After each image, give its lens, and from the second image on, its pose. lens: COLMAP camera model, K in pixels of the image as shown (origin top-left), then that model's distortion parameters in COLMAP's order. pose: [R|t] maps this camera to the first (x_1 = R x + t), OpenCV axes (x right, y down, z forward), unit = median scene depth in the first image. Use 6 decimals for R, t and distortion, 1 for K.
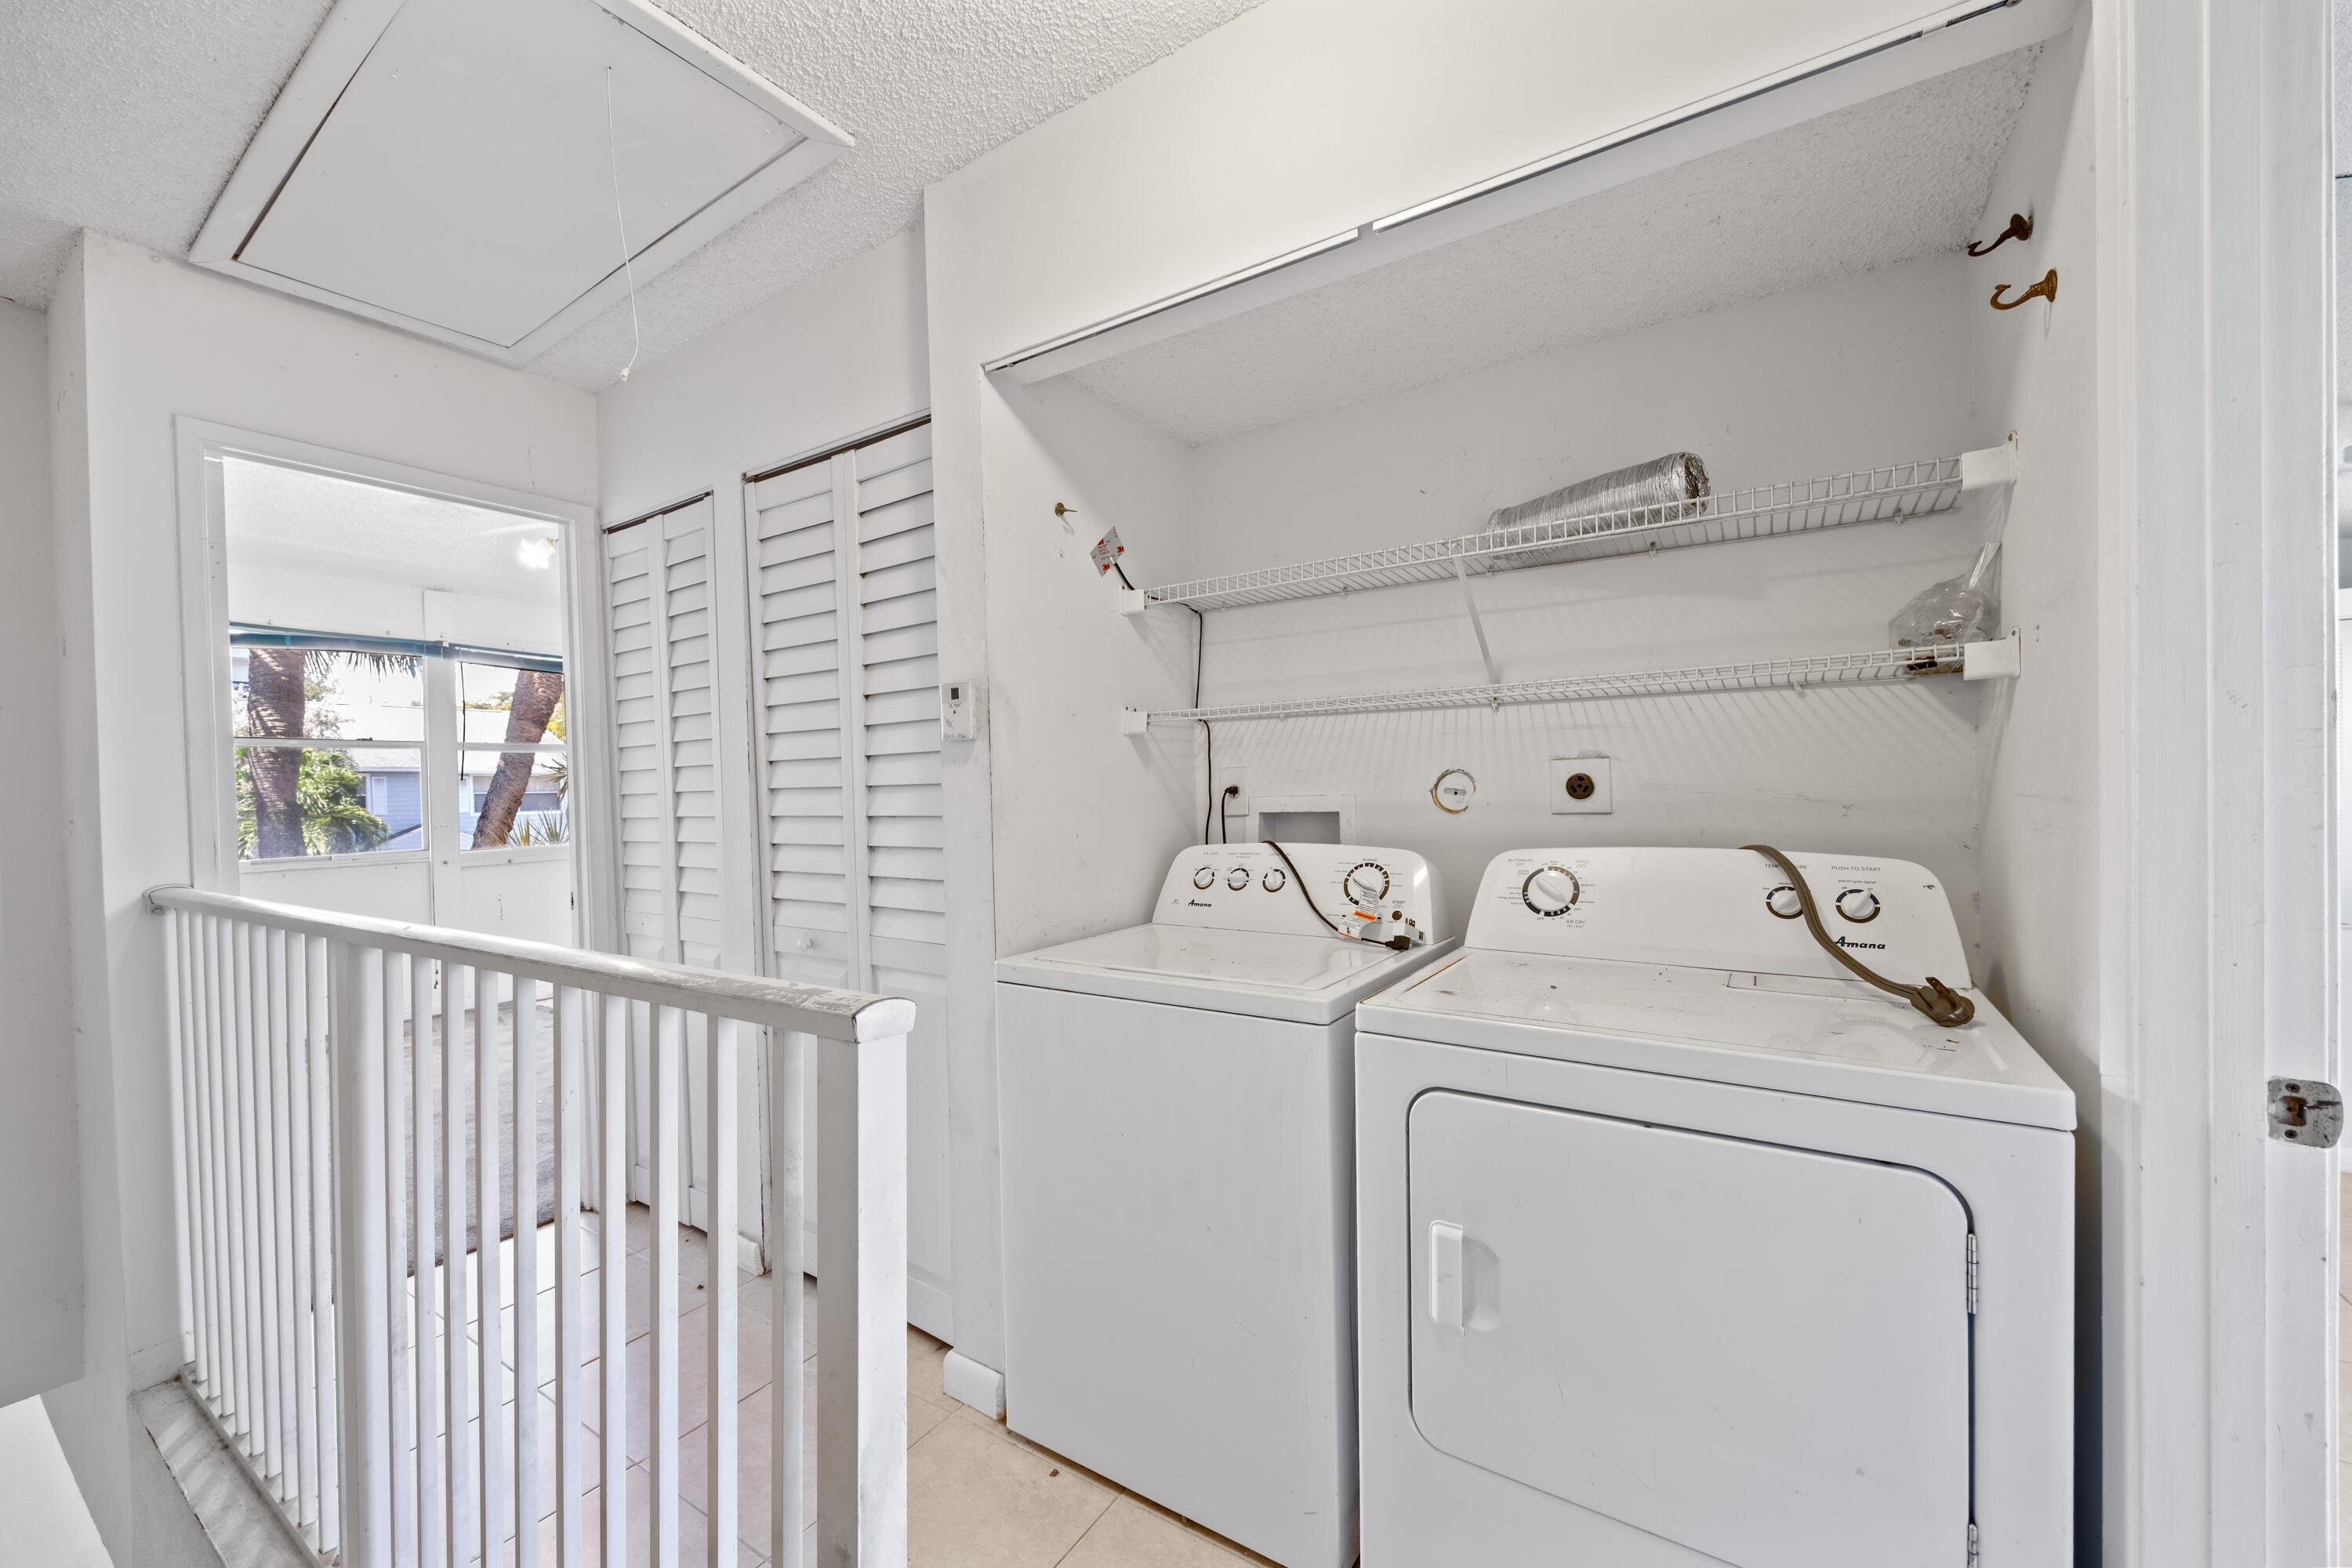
lens RADIAL K [[893.6, 0, 1168.9], [0, 893.6, 790.6], [0, 0, 1]] dist [0.004365, 0.000247]
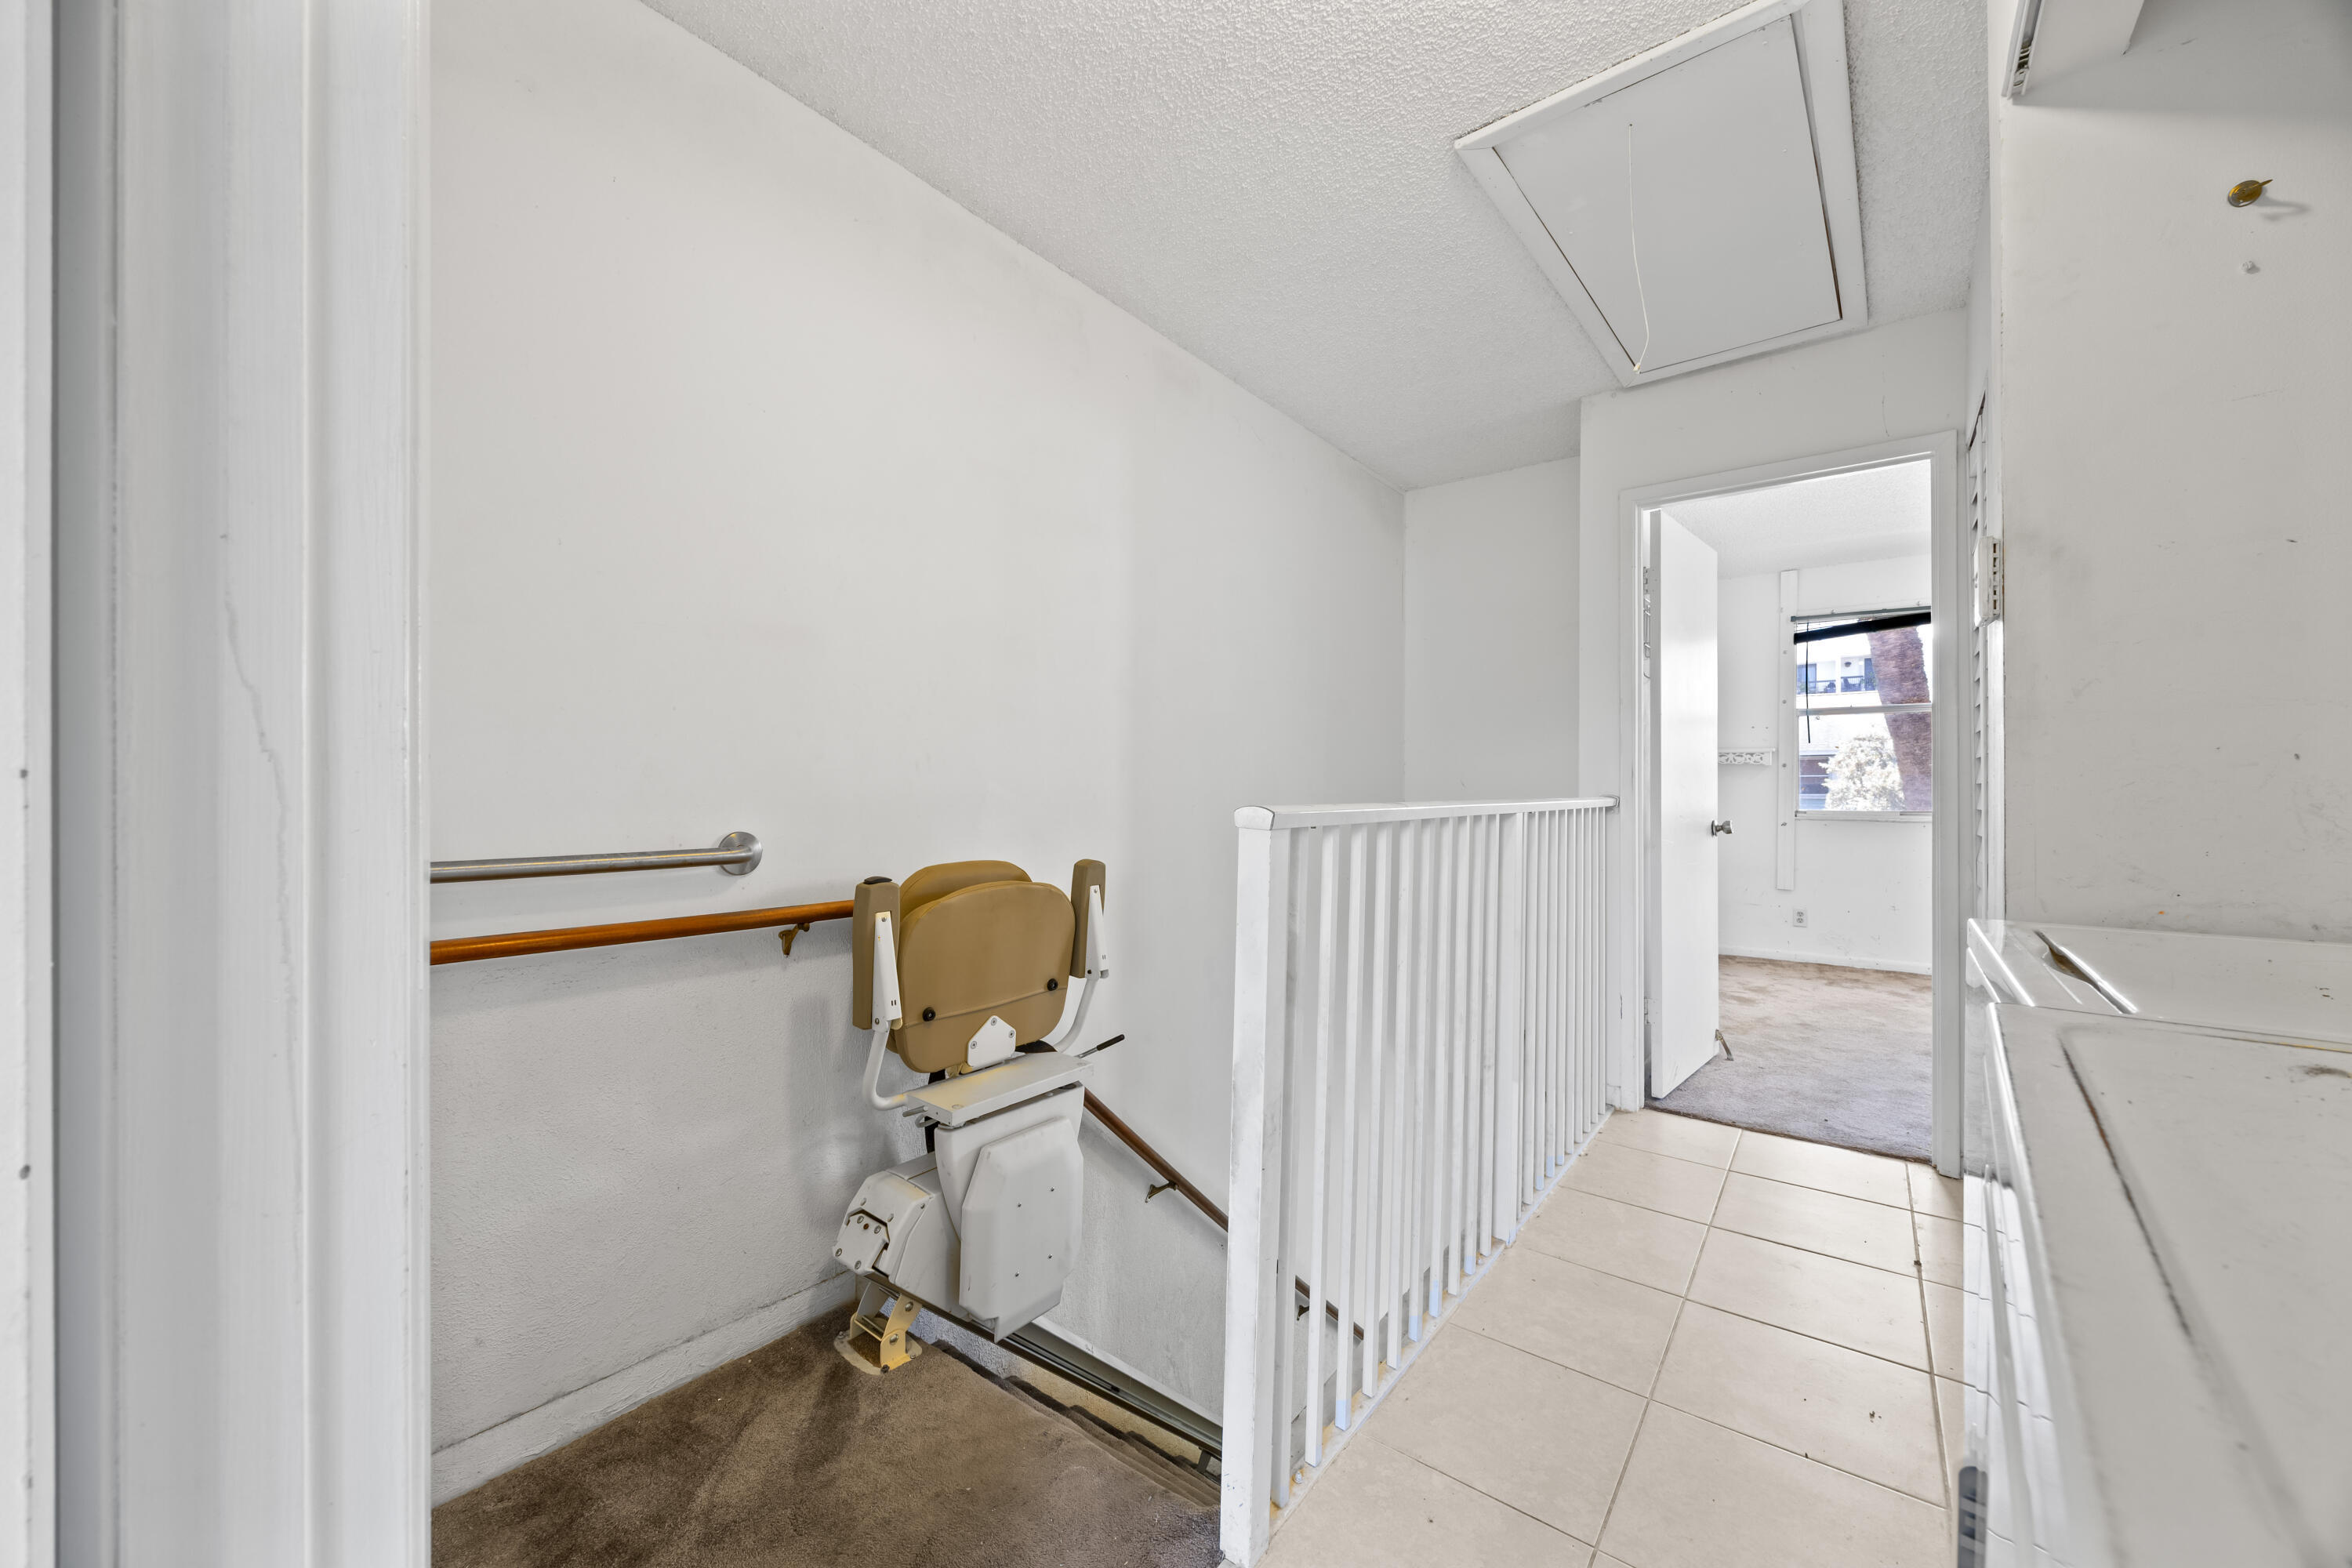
lens RADIAL K [[887.6, 0, 1173.9], [0, 887.6, 789.7], [0, 0, 1]] dist [-0.005932, 0.000024]
pose [[-0.055436, 0.027590, -0.998081, 0.462450], [-0.007431, 0.999579, 0.028044, 0.058001], [0.998435, 0.008971, -0.055208, 0.315474]]
